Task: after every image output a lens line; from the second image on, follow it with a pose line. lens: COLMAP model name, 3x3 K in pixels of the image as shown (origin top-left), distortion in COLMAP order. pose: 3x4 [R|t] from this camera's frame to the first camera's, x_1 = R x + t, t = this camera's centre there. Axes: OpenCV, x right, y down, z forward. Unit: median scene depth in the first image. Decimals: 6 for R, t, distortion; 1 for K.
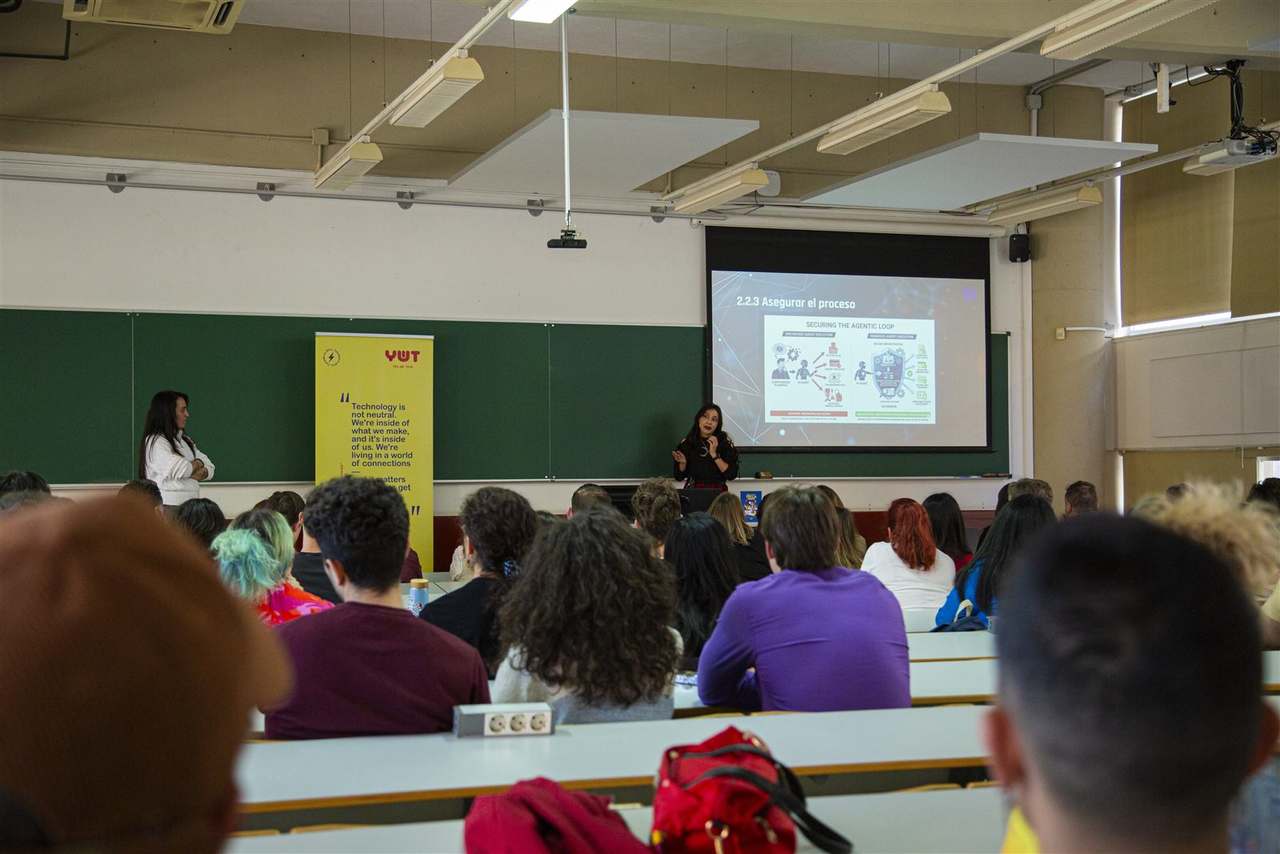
lens RADIAL K [[1754.0, 0, 640.0], [0, 1754.0, 427.0], [0, 0, 1]] dist [0.130365, 0.020945]
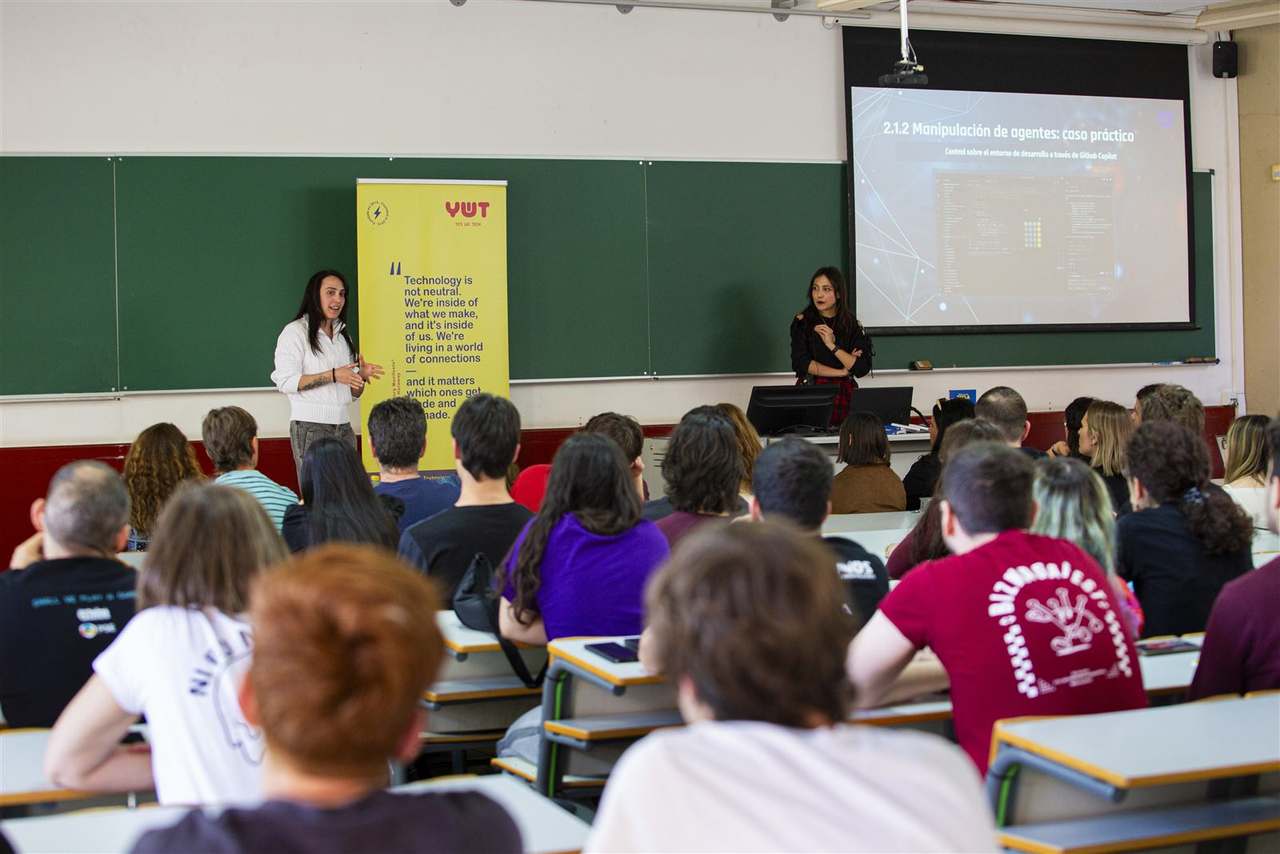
lens RADIAL K [[2700.2, 0, 642.1], [0, 2700.2, 399.7], [0, 0, 1]] dist [-0.367984, 0.525894]
pose [[0.991868, -0.015945, 0.126266, -0.188300], [0.009928, 0.998791, 0.048139, -0.013667], [-0.126881, -0.046494, 0.990828, -0.098639]]
